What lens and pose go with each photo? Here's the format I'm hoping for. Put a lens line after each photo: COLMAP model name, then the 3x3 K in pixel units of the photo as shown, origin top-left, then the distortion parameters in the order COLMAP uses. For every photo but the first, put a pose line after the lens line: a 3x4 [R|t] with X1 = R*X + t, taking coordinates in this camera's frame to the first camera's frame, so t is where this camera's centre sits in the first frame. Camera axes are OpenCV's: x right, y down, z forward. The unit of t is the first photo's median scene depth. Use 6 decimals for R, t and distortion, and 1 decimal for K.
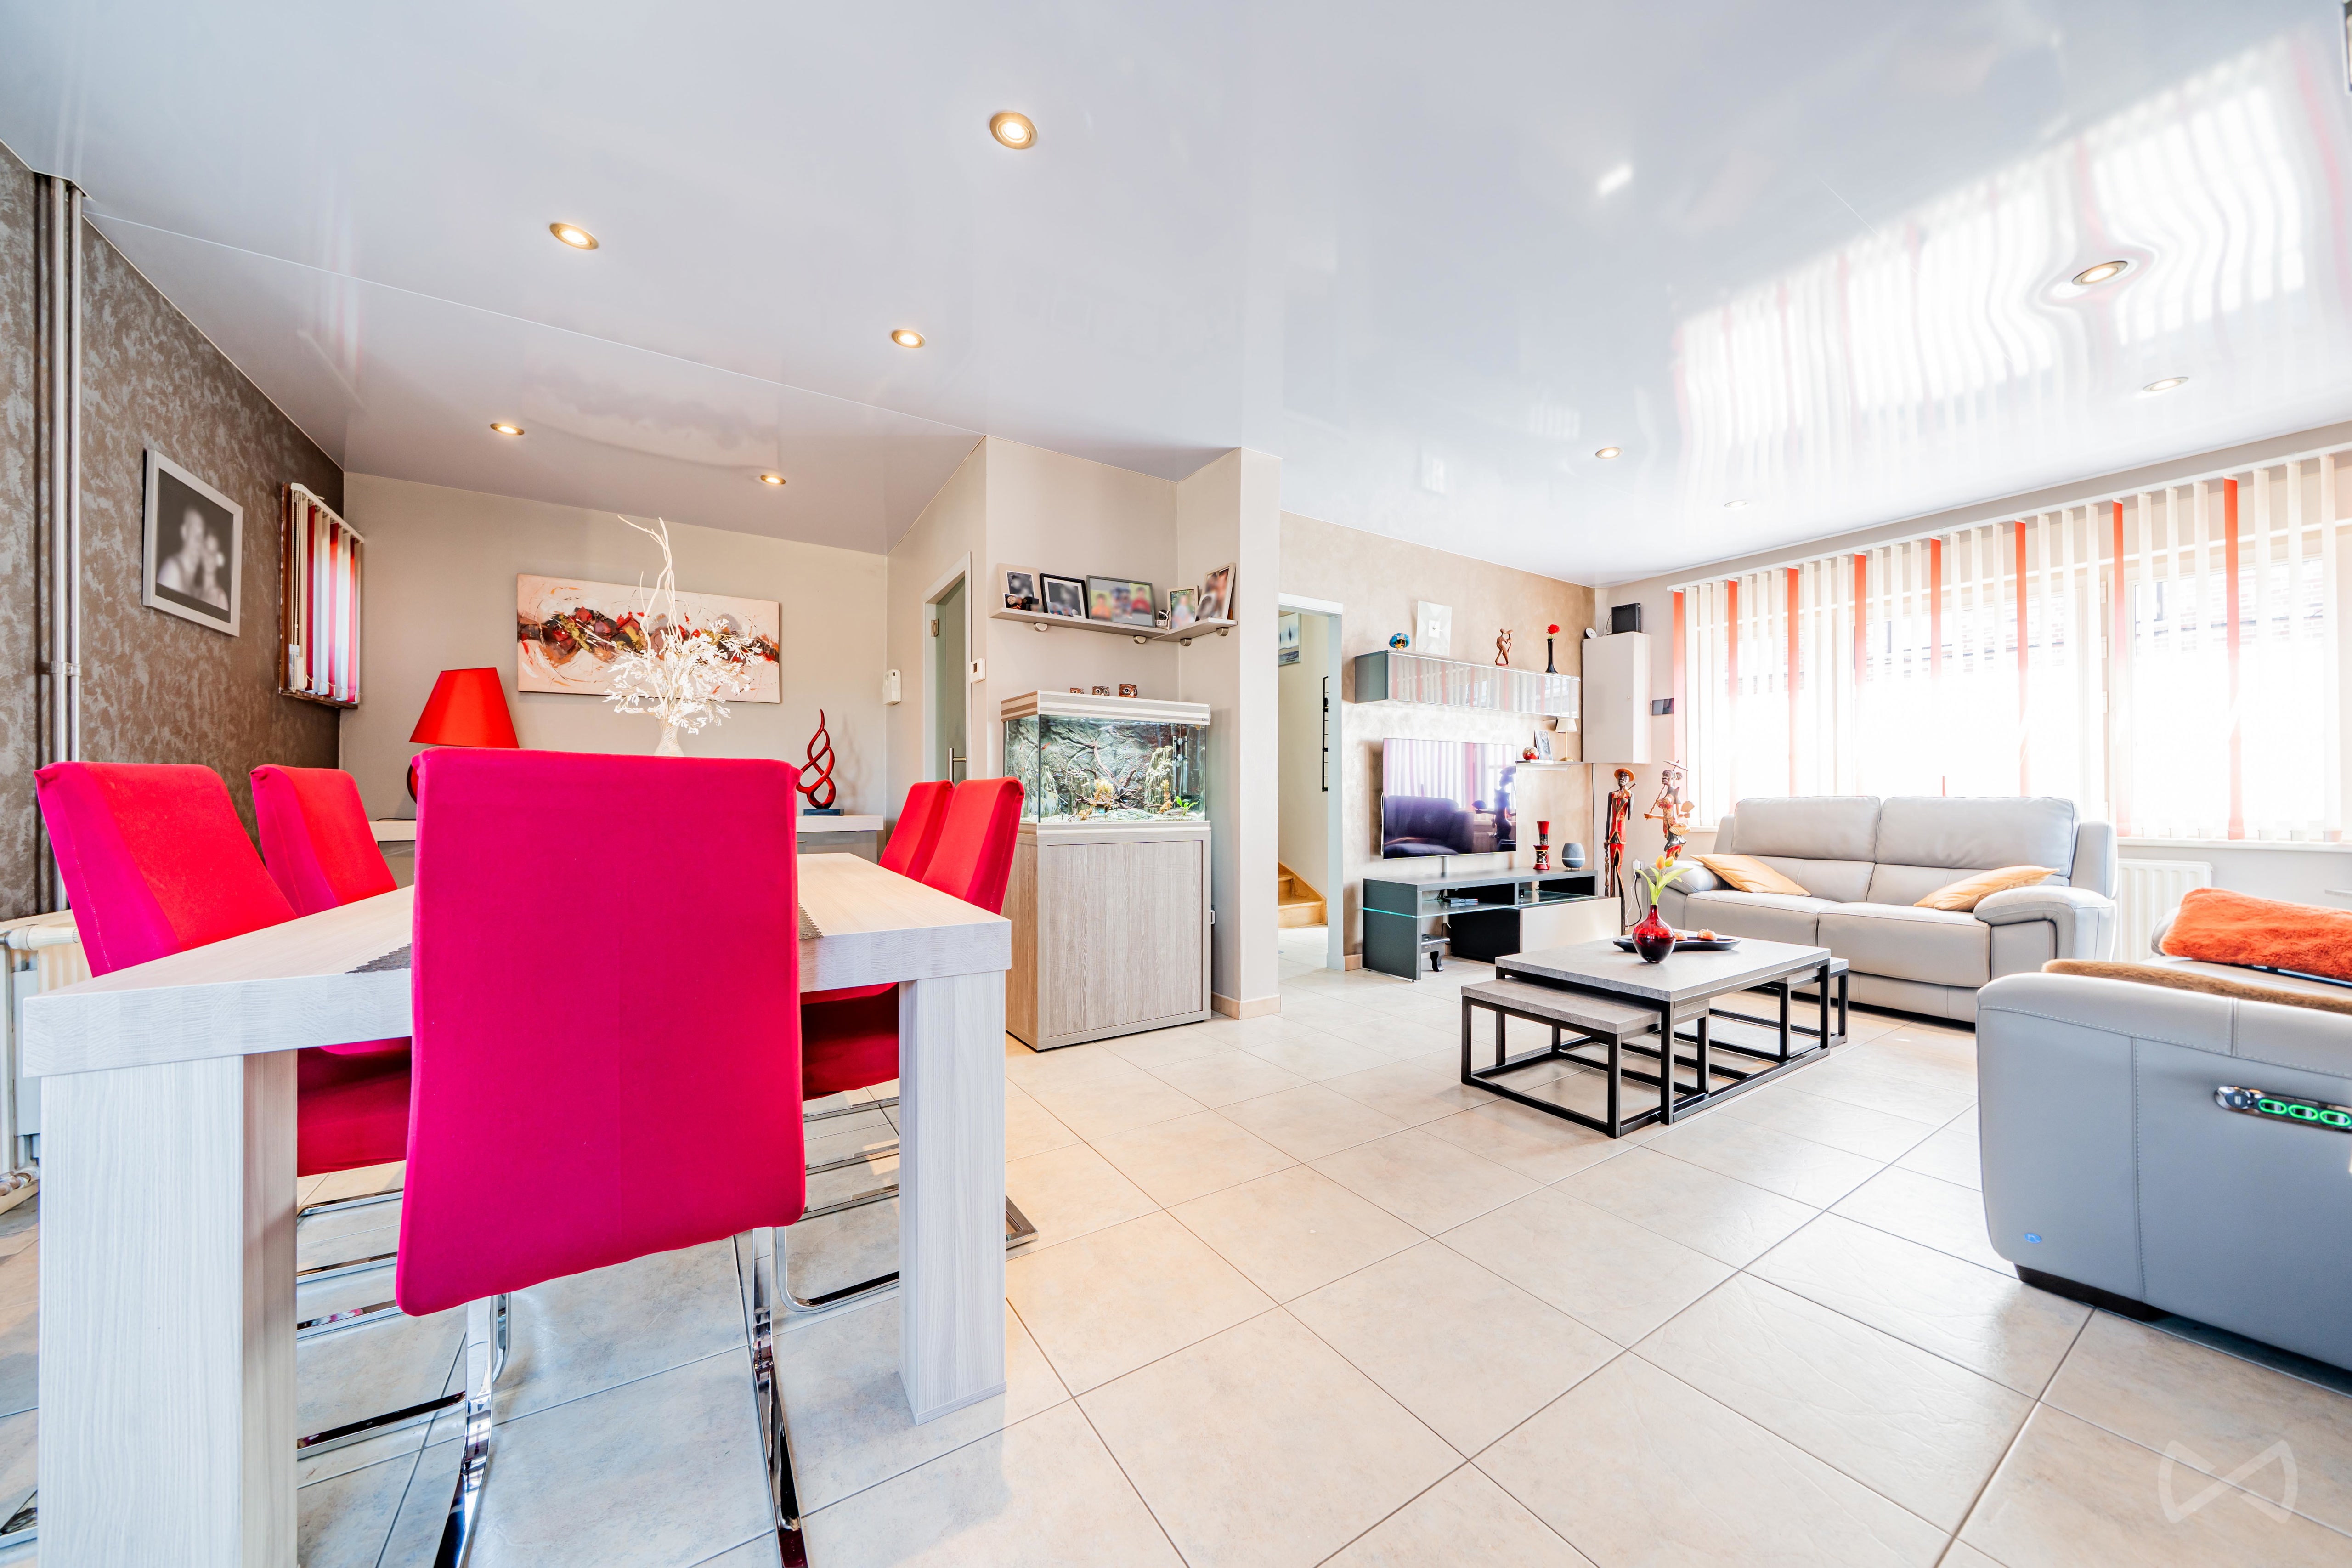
lens RADIAL K [[800.2, 0, 1185.1], [0, 800.2, 799.5], [0, 0, 1]] dist [-0.005357, 0.000888]
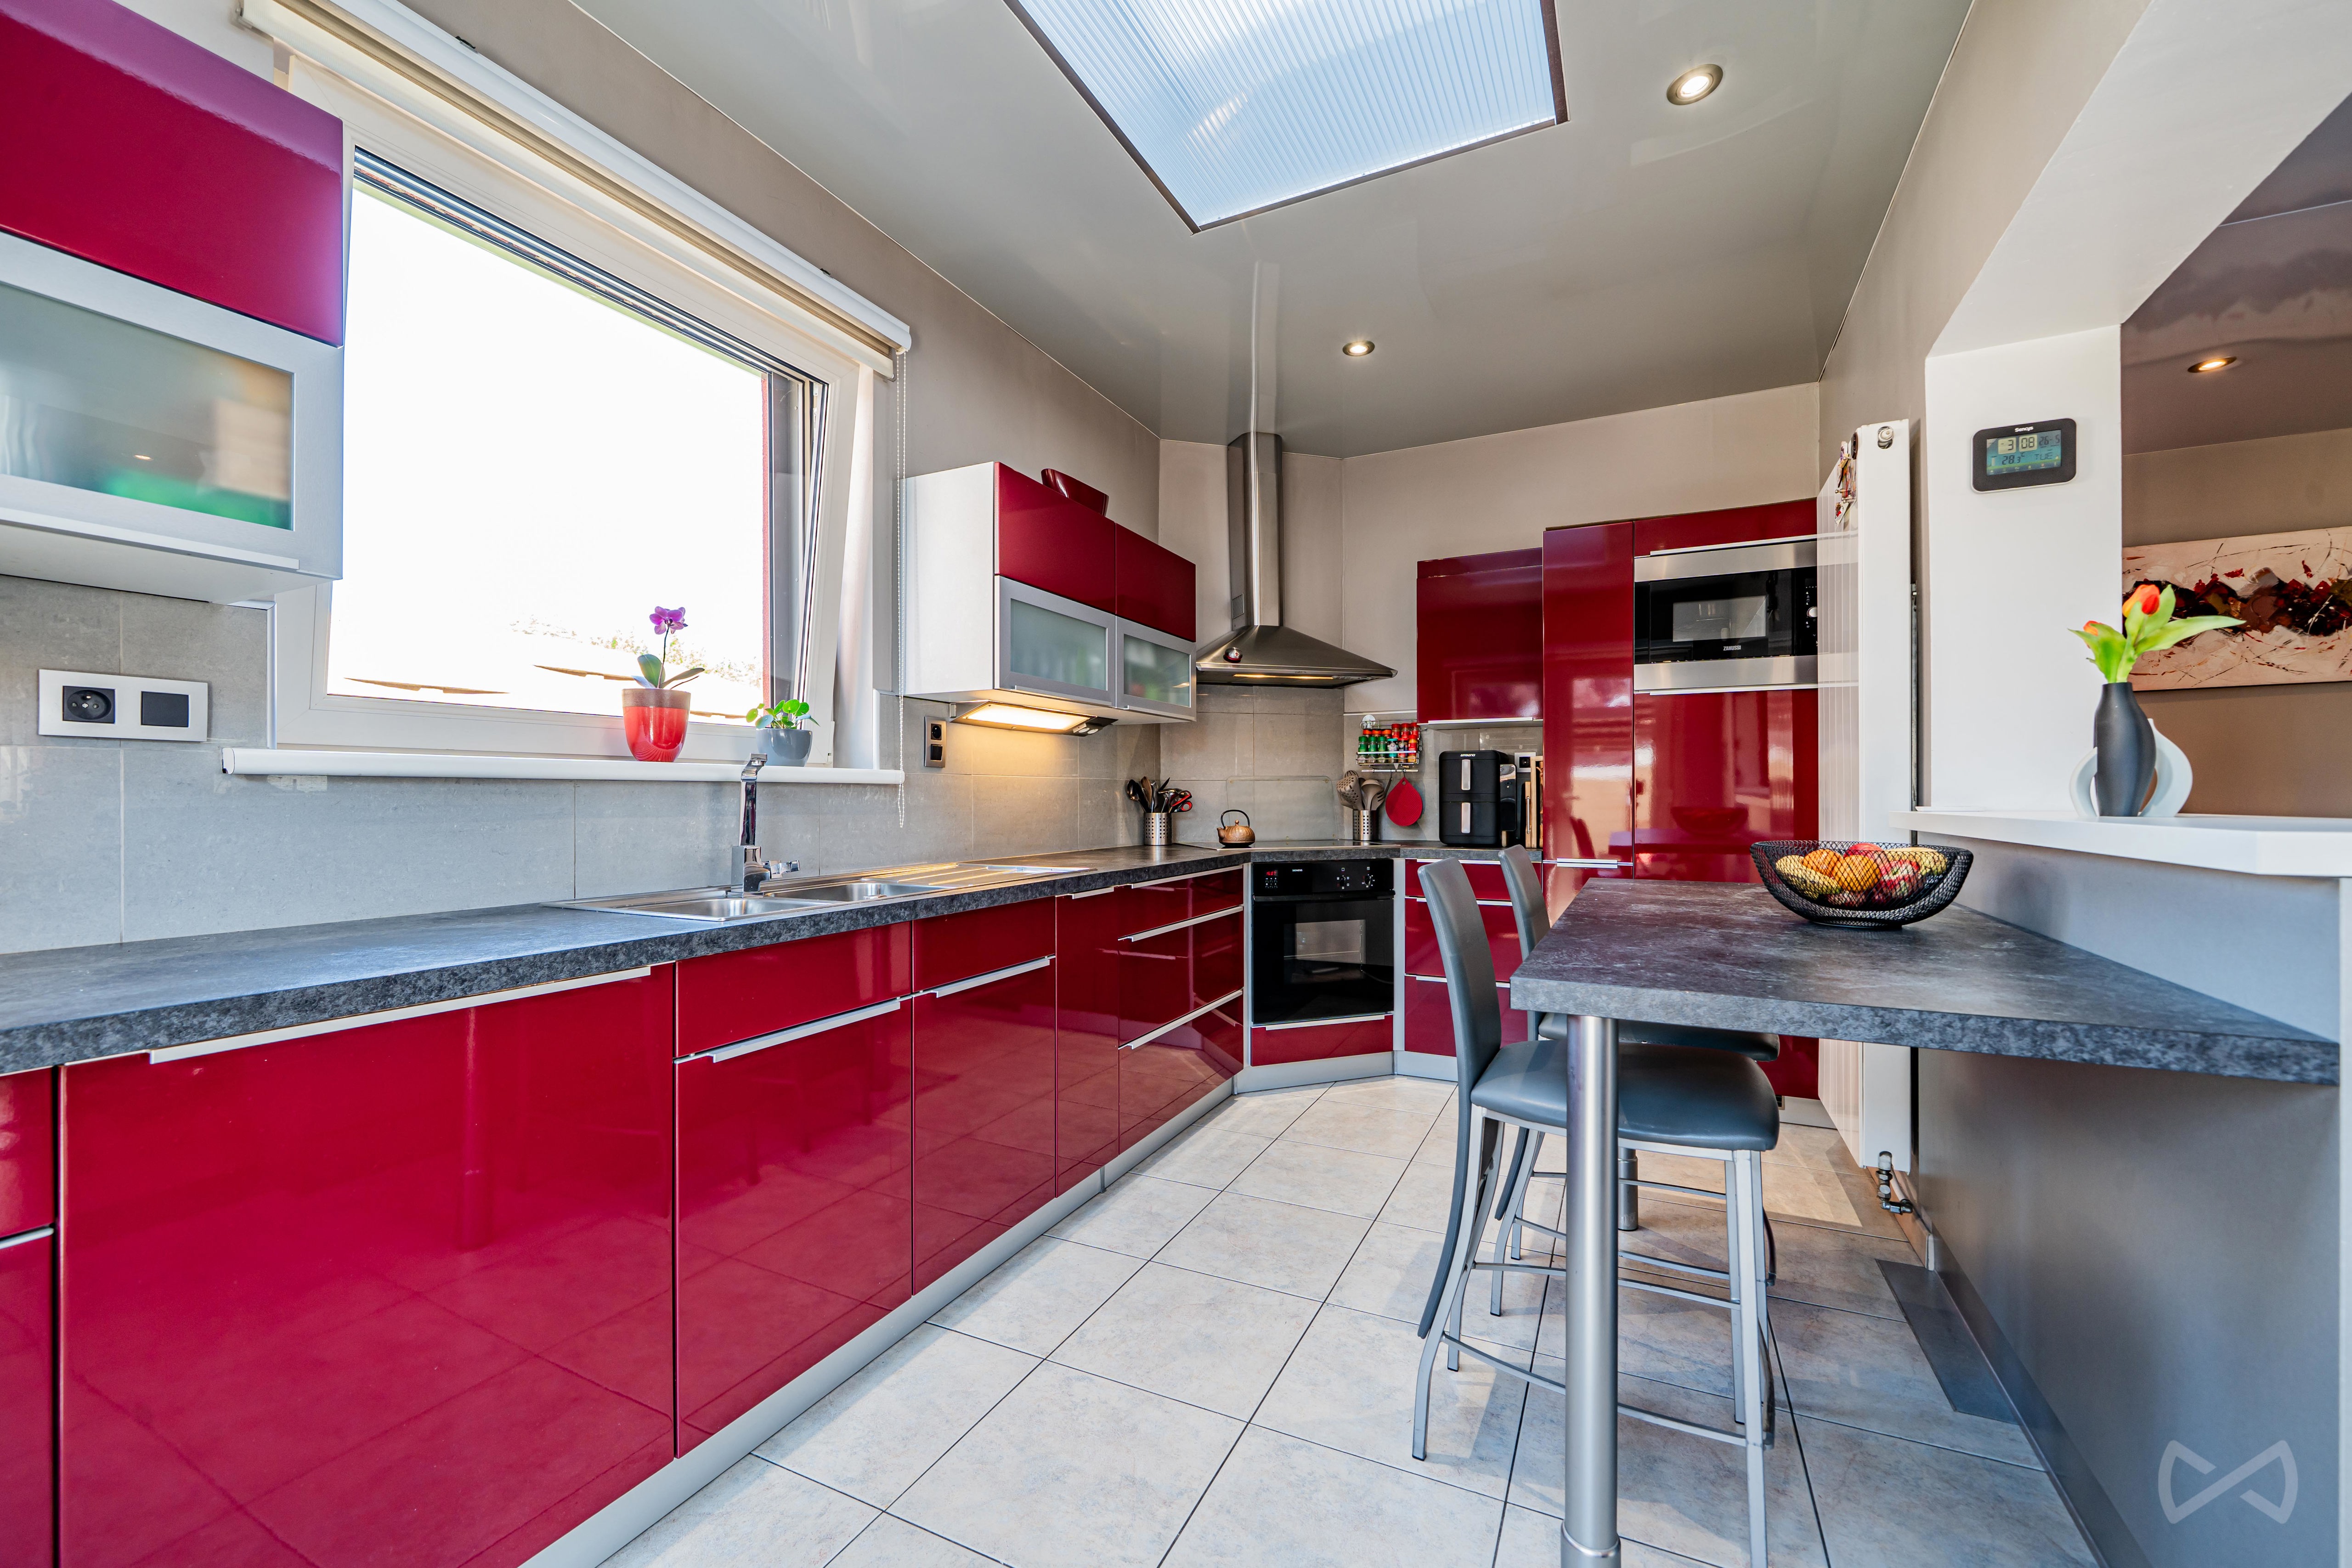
lens RADIAL K [[933.9, 0, 1188.4], [0, 933.9, 795.4], [0, 0, 1]] dist [-0.001108, -0.000082]
pose [[0.523970, -0.000905, -0.851736, -0.568667], [0.000117, 1.000000, -0.000991, -0.035897], [0.851737, 0.000420, 0.523970, -0.329122]]
